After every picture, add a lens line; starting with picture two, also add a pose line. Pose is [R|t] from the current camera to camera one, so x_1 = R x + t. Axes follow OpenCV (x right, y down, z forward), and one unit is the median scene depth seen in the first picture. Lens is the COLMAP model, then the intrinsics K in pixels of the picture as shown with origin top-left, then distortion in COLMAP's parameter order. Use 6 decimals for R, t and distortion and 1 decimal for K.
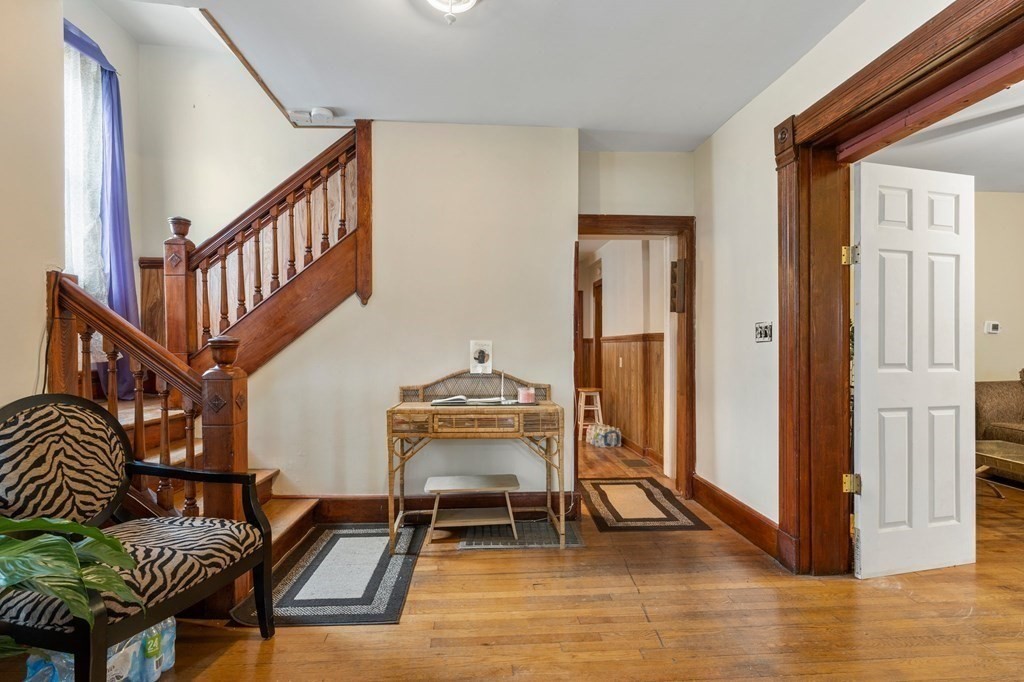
lens RADIAL K [[501.1, 0, 511.8], [0, 501.1, 347.6], [0, 0, 1]] dist [0.002538, 0.000355]
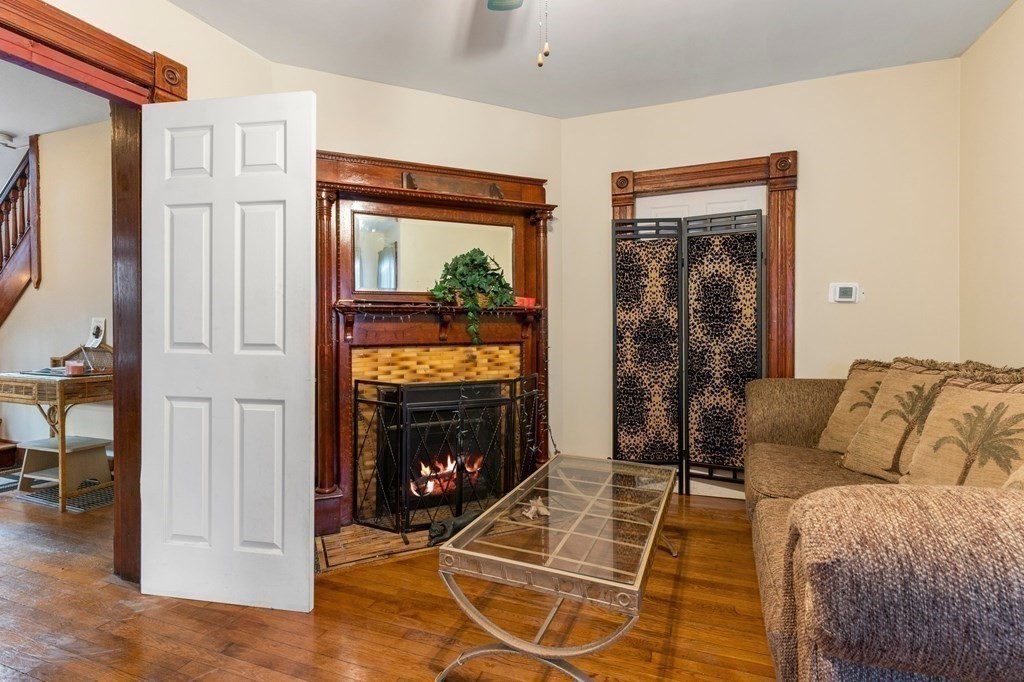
lens RADIAL K [[501.1, 0, 513.9], [0, 501.1, 333.6], [0, 0, 1]] dist [0.002538, 0.000355]
pose [[0.905272, 0.007013, -0.424776, 1.458968], [-0.002210, 0.999928, 0.011801, 0.005416], [0.424828, -0.009744, 0.905222, 0.444329]]
